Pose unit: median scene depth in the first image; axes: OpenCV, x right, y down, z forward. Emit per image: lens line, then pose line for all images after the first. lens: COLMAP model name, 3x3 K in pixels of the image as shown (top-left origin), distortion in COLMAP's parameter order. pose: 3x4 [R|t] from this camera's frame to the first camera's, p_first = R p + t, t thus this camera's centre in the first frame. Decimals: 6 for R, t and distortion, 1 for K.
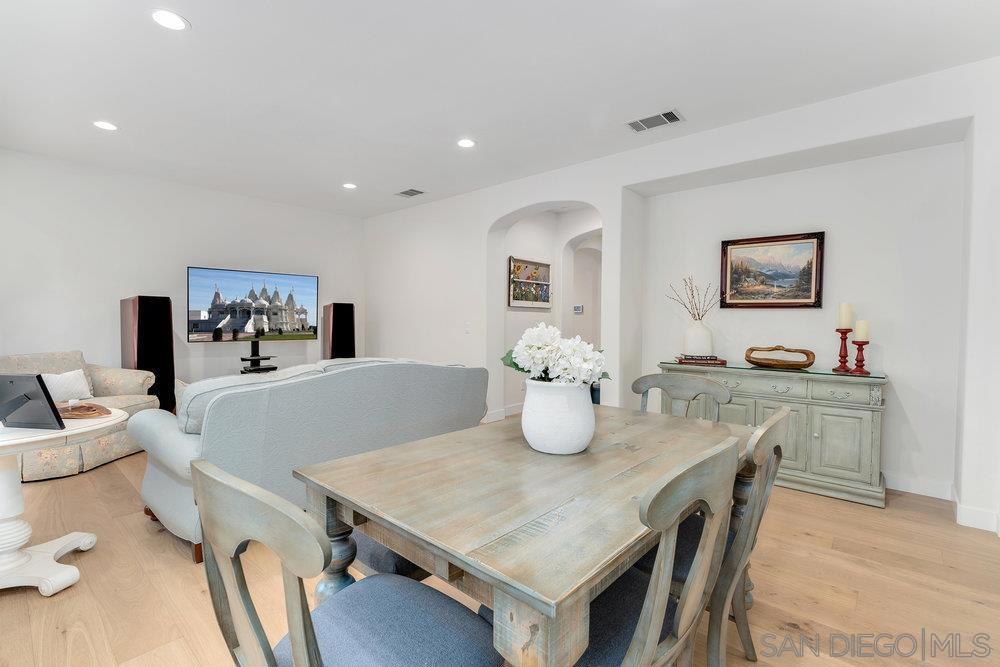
lens RADIAL K [[459.2, 0, 500.0], [0, 459.2, 333.5], [0, 0, 1]] dist [0.000909, 0.000479]
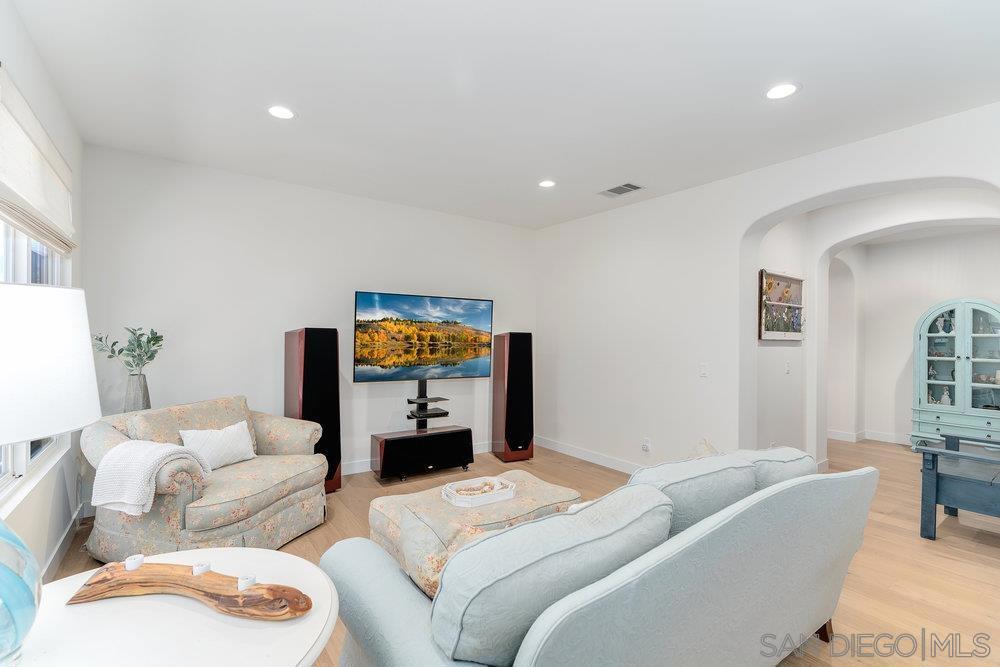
lens RADIAL K [[449.2, 0, 500.3], [0, 449.2, 338.6], [0, 0, 1]] dist [-0.002235, 0.000054]
pose [[0.978213, 0.006790, -0.207494, -0.229682], [-0.011878, 0.999658, -0.023286, -0.040073], [0.207265, 0.025243, 0.977959, 0.236448]]
